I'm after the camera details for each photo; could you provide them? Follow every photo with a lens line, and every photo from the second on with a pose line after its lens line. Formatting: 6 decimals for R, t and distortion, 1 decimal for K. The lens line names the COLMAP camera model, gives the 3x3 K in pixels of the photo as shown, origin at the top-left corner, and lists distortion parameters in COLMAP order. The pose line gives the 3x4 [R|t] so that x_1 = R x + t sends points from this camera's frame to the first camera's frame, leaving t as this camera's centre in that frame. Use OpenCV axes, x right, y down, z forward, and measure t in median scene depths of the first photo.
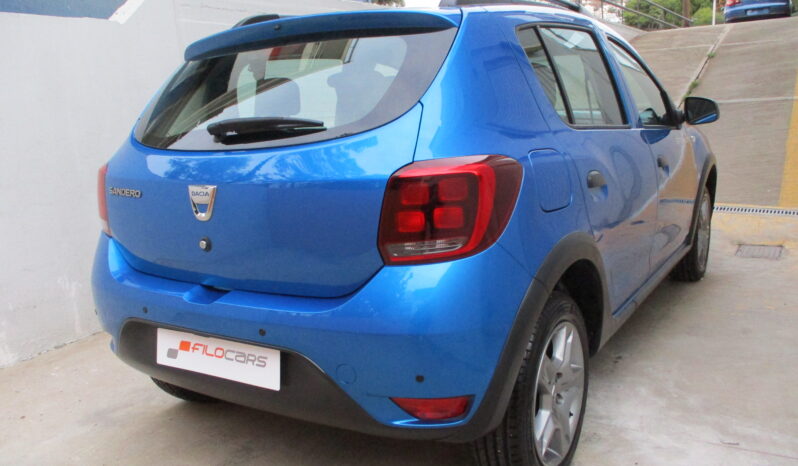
lens RADIAL K [[636.8, 0, 399.0], [0, 636.8, 233.0], [0, 0, 1]] dist [-0.001270, 0.002879]
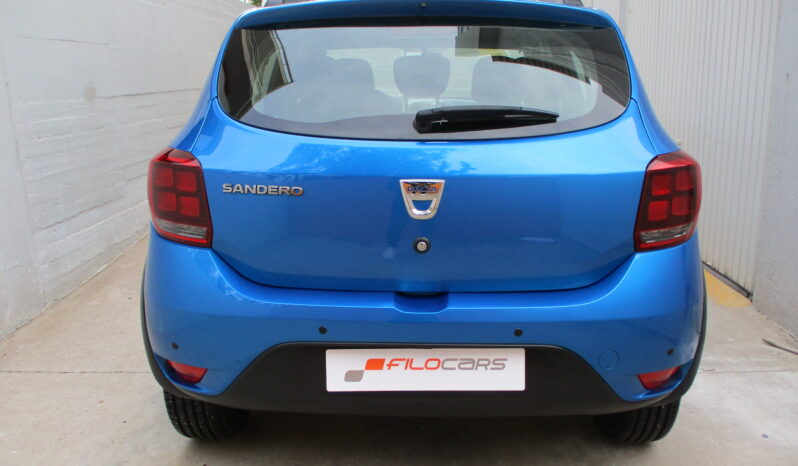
lens RADIAL K [[636.8, 0, 399.0], [0, 636.8, 233.0], [0, 0, 1]] dist [-0.001270, 0.002879]
pose [[0.854732, -0.061190, 0.515451, -0.794155], [0.045845, 0.998046, 0.042459, -0.039638], [-0.517042, -0.012660, 0.855867, 0.256070]]
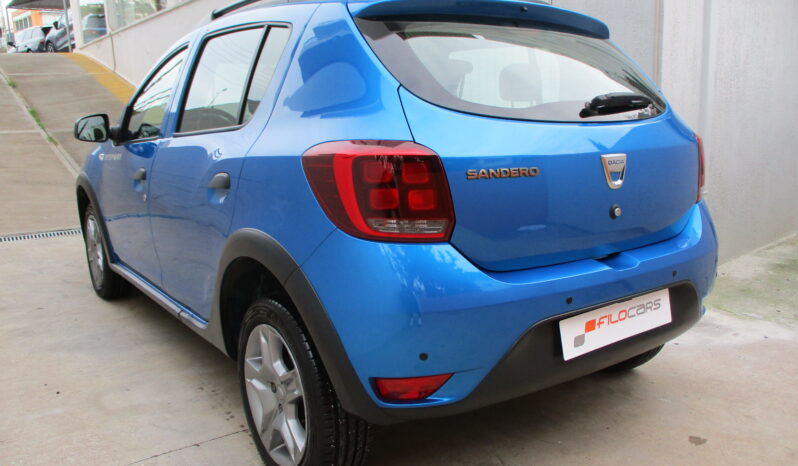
lens RADIAL K [[636.8, 0, 399.0], [0, 636.8, 233.0], [0, 0, 1]] dist [-0.001270, 0.002879]
pose [[0.371380, -0.110716, 0.921856, -1.387072], [0.161266, 0.985466, 0.053388, -0.059542], [-0.914369, 0.128837, 0.383837, 0.935622]]
